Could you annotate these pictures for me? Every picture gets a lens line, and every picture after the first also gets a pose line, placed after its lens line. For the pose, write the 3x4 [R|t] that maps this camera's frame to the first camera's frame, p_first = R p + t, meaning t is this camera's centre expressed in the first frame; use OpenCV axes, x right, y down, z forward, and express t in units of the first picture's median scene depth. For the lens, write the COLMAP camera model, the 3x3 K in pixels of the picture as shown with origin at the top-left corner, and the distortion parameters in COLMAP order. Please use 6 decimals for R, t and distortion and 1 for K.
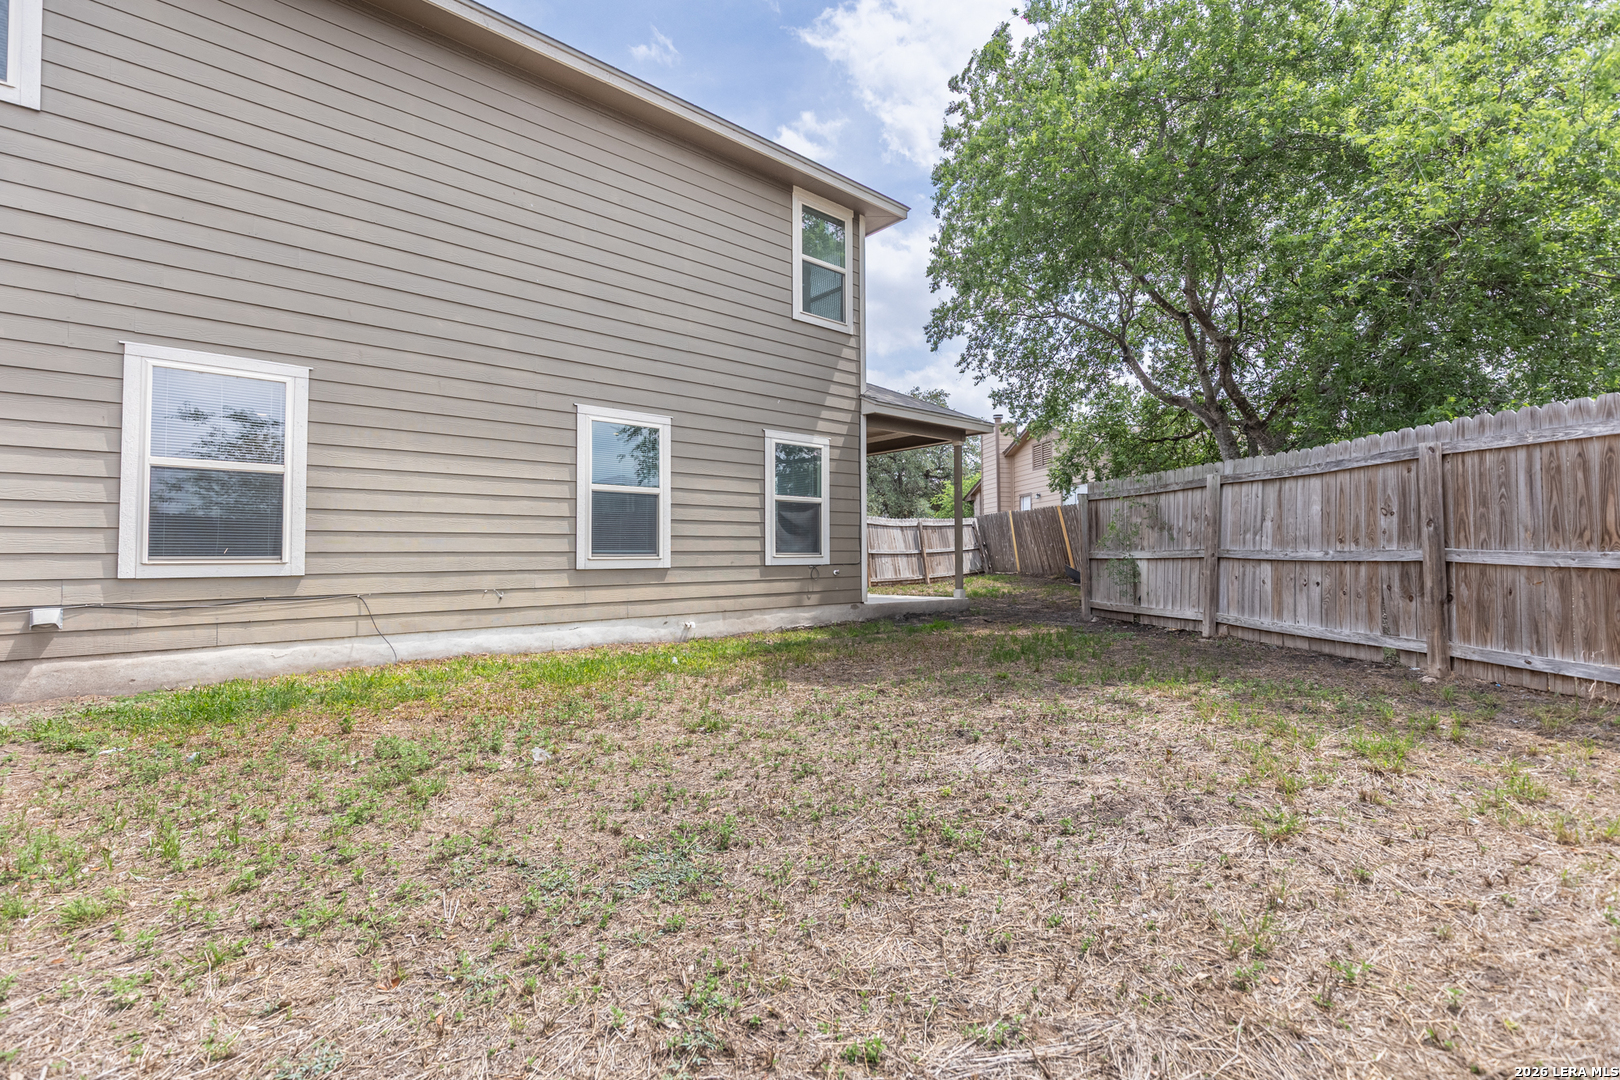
lens RADIAL K [[735.0, 0, 817.0], [0, 735.0, 538.1], [0, 0, 1]] dist [0.005767, 0.000392]
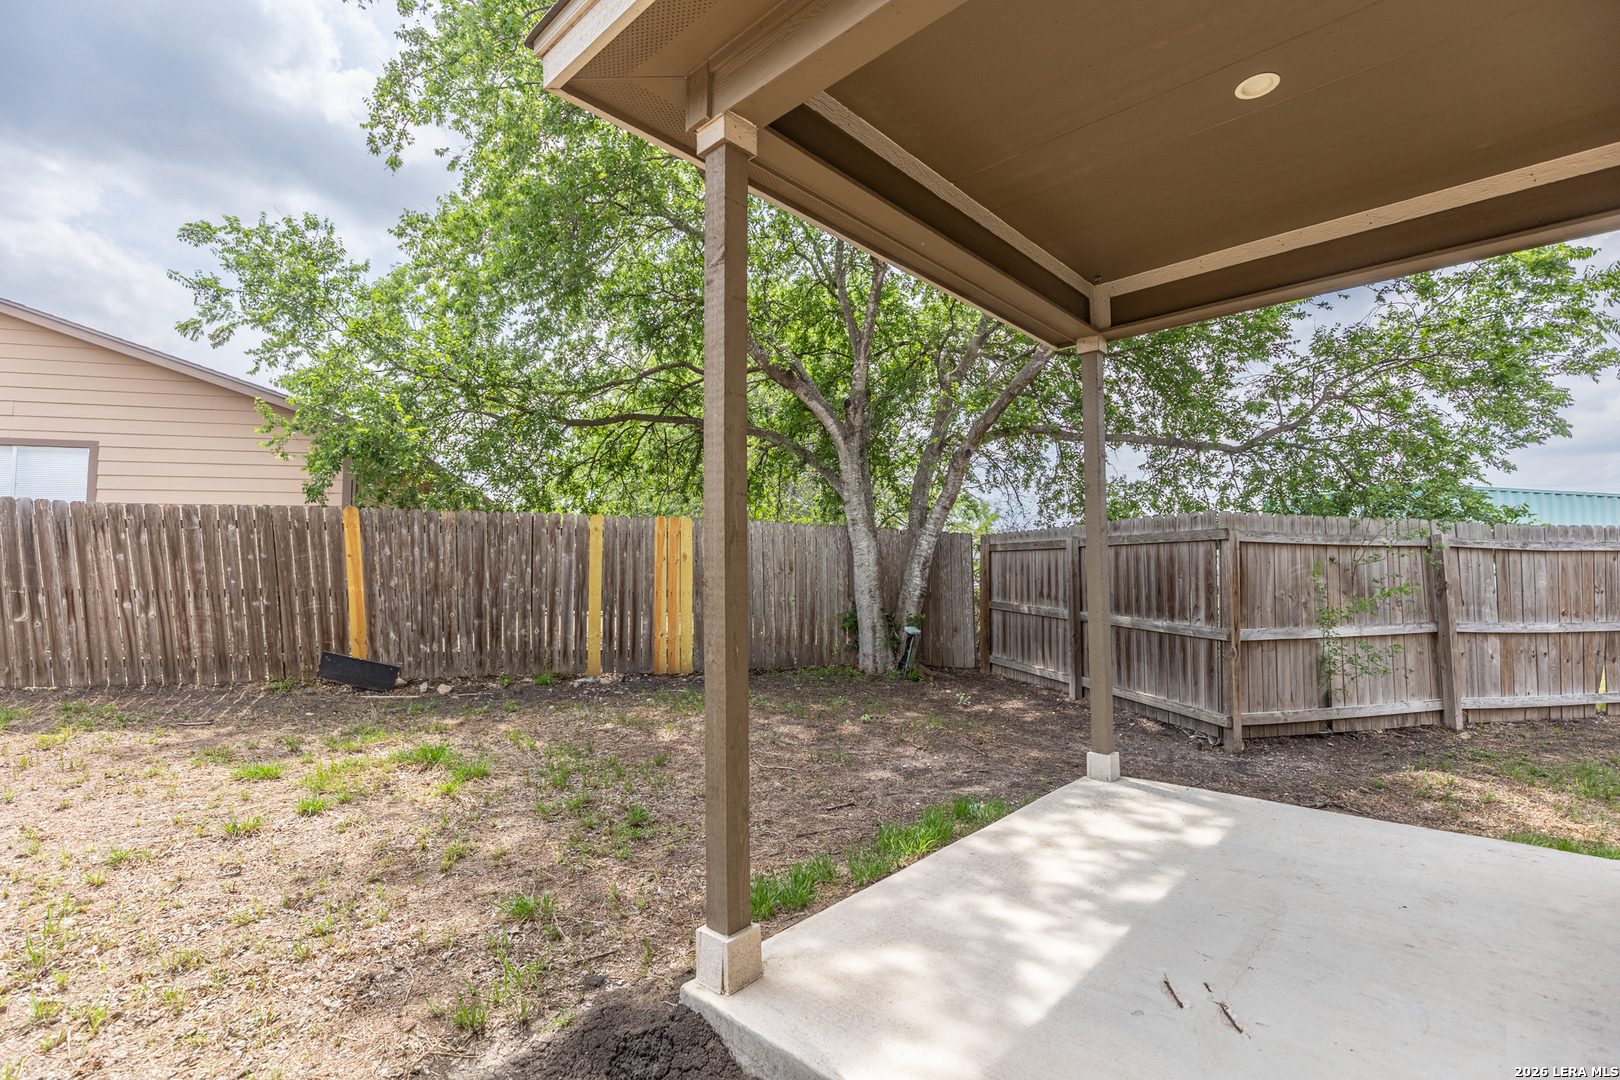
lens RADIAL K [[730.6, 0, 811.9], [0, 730.6, 535.1], [0, 0, 1]] dist [0.002610, -0.000075]
pose [[-0.104809, 0.059392, 0.992717, -0.246127], [-0.021384, 0.997850, -0.061957, -0.019603], [-0.994262, -0.027722, -0.103313, 2.013708]]
